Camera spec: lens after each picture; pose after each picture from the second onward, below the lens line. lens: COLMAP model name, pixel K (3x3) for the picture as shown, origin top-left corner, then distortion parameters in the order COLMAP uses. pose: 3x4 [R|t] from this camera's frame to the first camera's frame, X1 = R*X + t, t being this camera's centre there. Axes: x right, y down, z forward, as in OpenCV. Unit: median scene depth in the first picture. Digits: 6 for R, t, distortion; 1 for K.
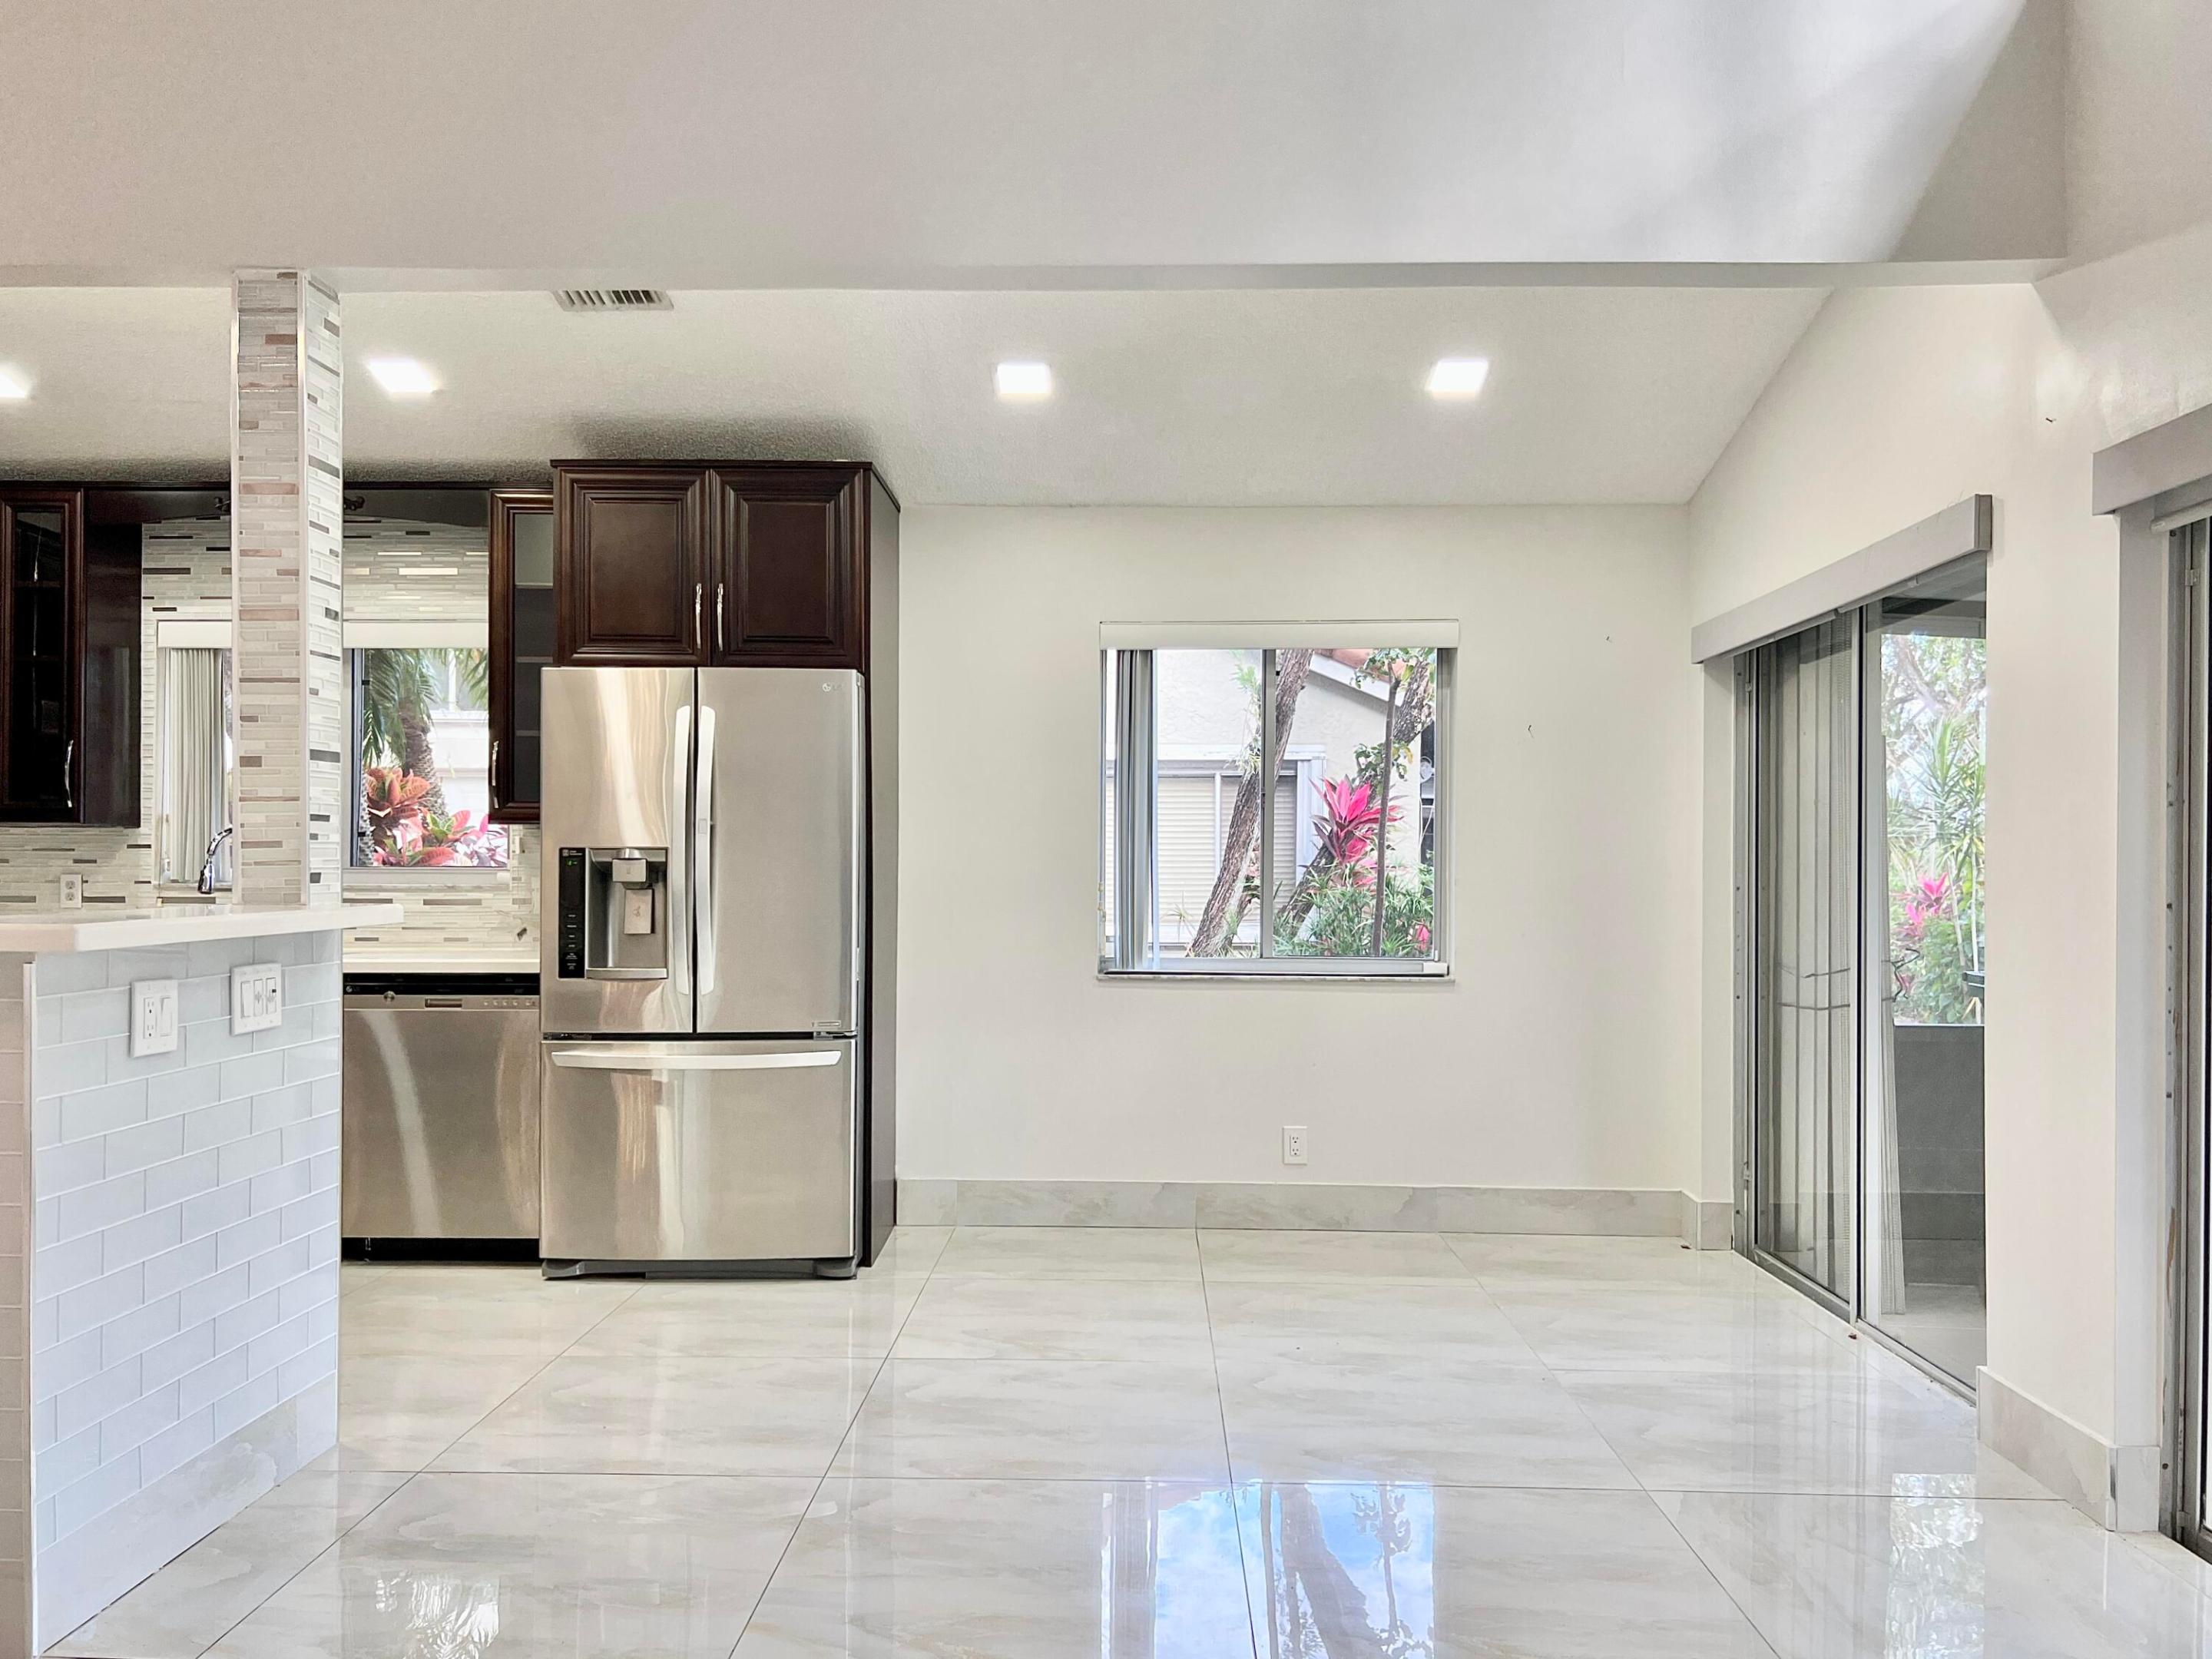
lens RADIAL K [[1691.8, 0, 1081.8], [0, 1691.8, 855.2], [0, 0, 1]] dist [0.068962, -0.085986]
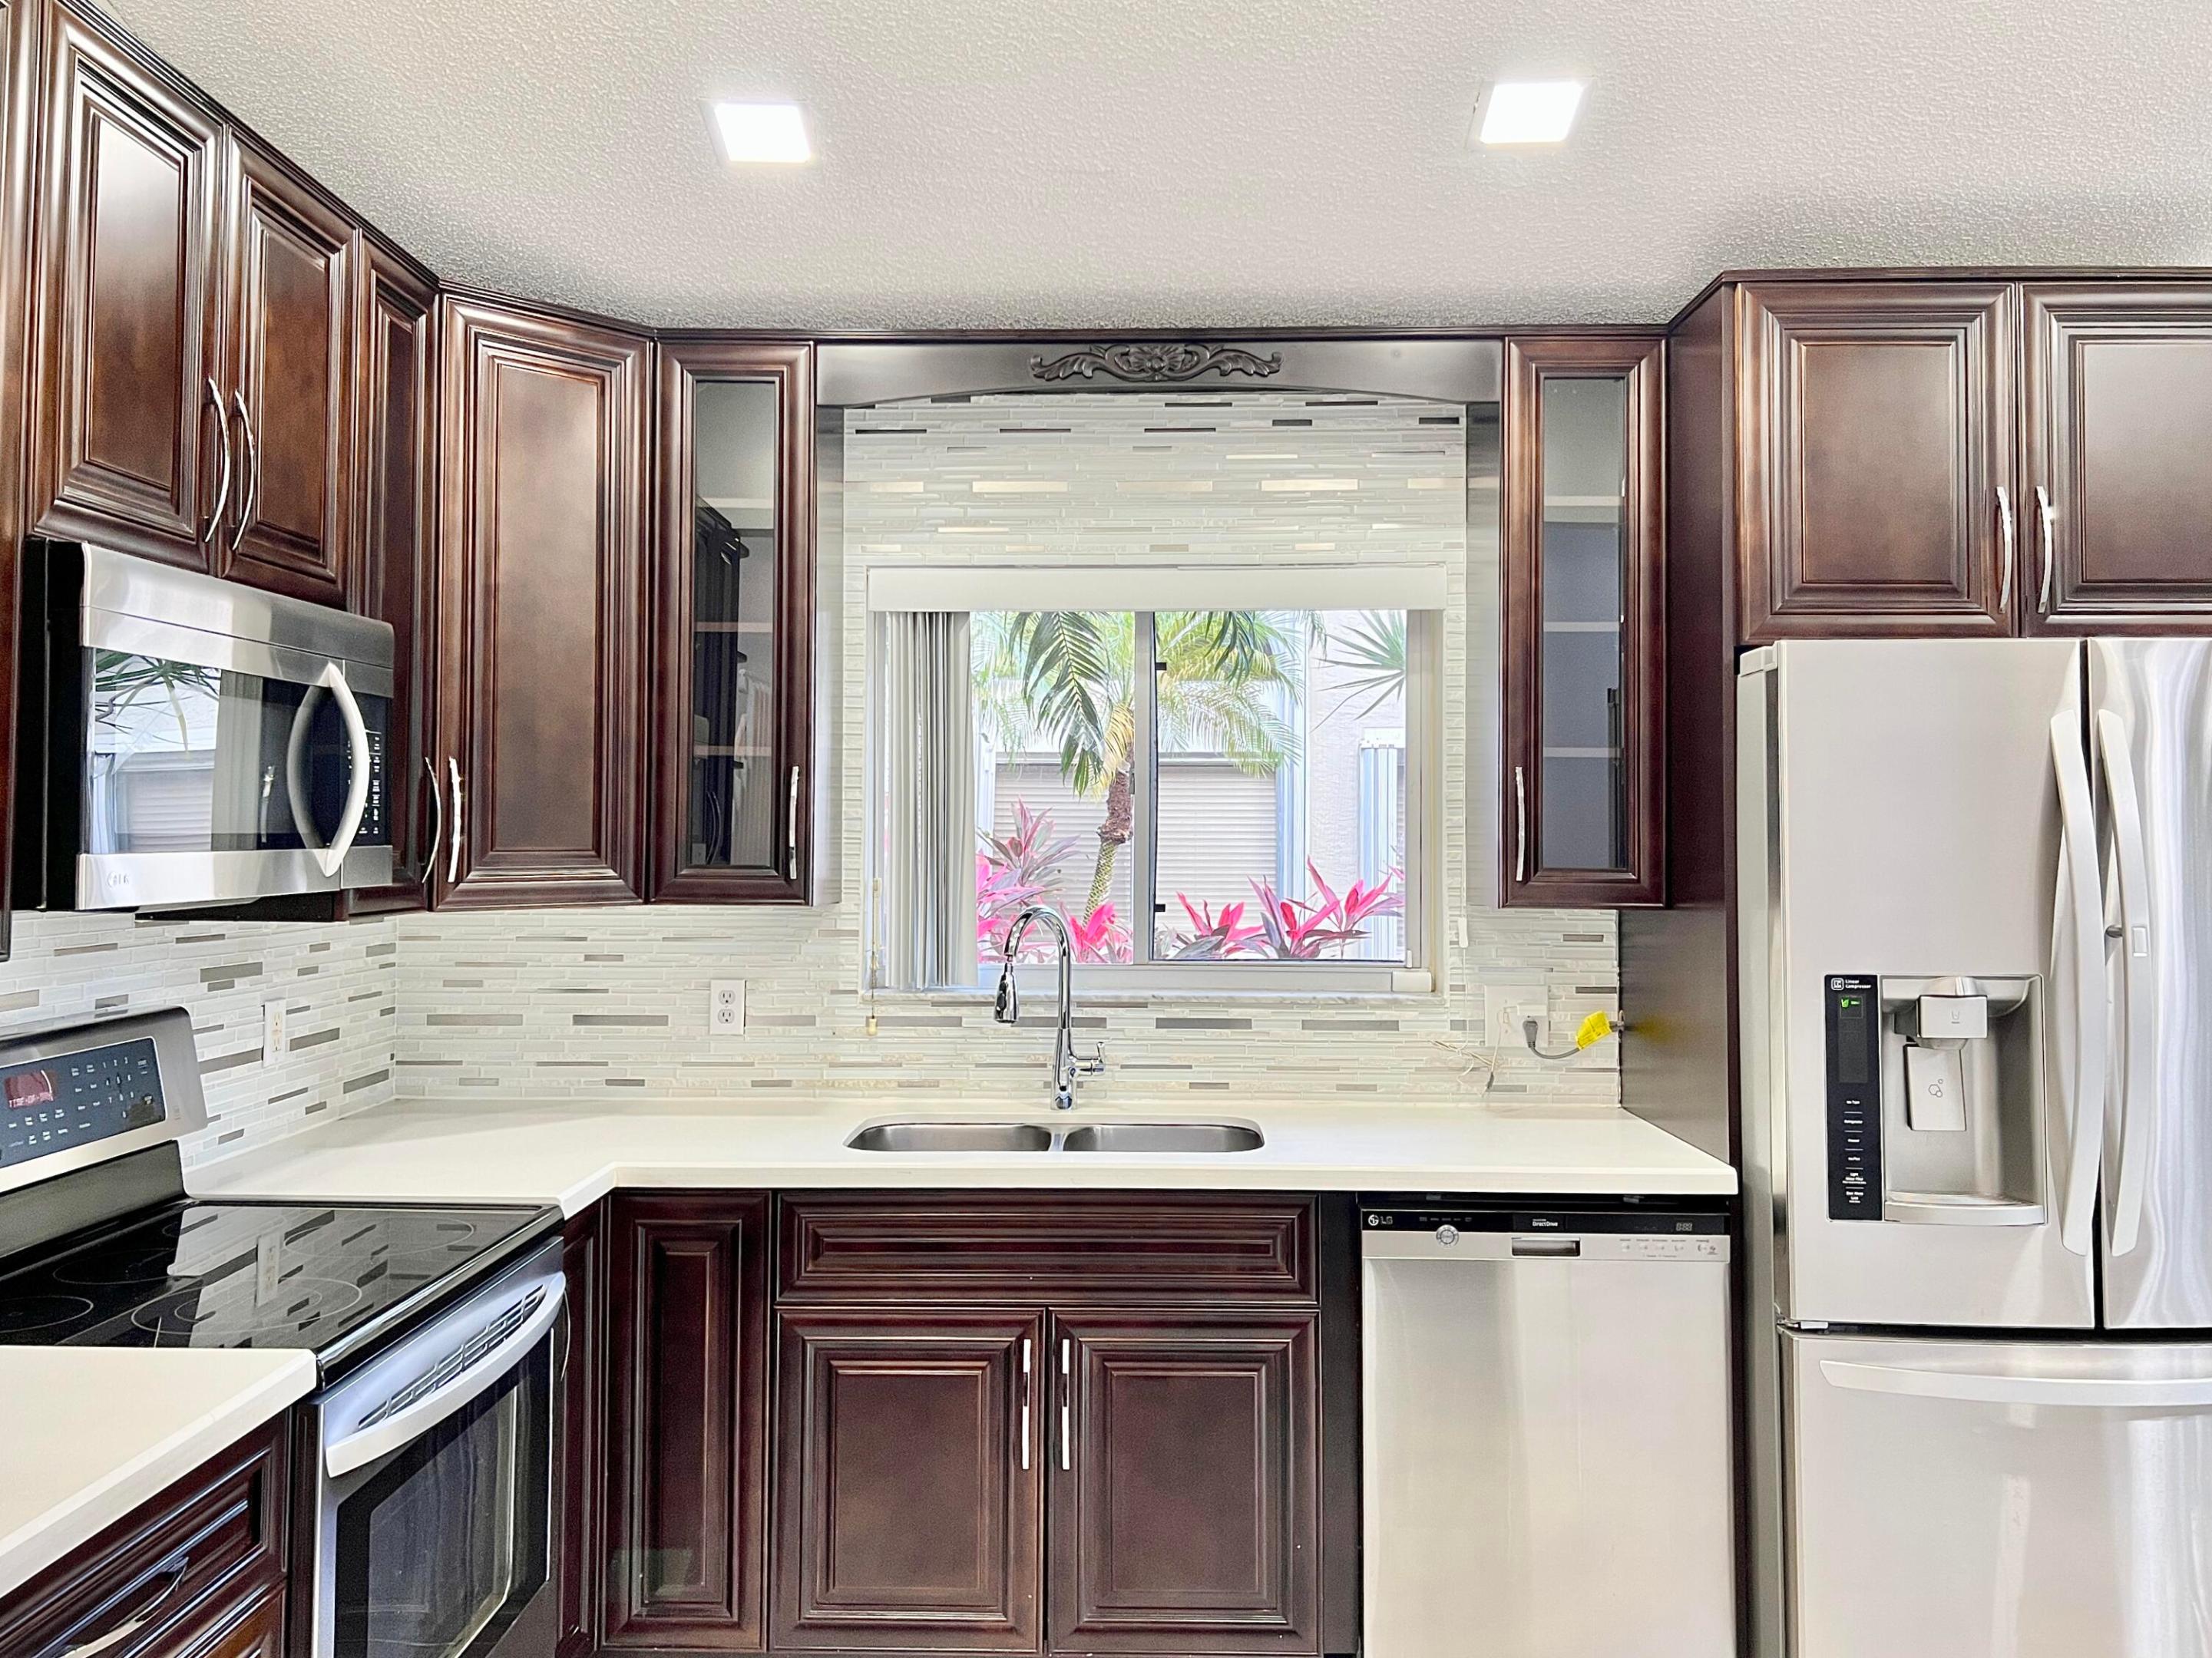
lens RADIAL K [[1681.7, 0, 1107.8], [0, 1681.7, 782.8], [0, 0, 1]] dist [0.067611, -0.079527]
pose [[0.999991, -0.000998, 0.004110, -0.532227], [0.001094, 0.999726, -0.023400, -0.052238], [-0.004086, 0.023404, 0.999718, 0.460972]]
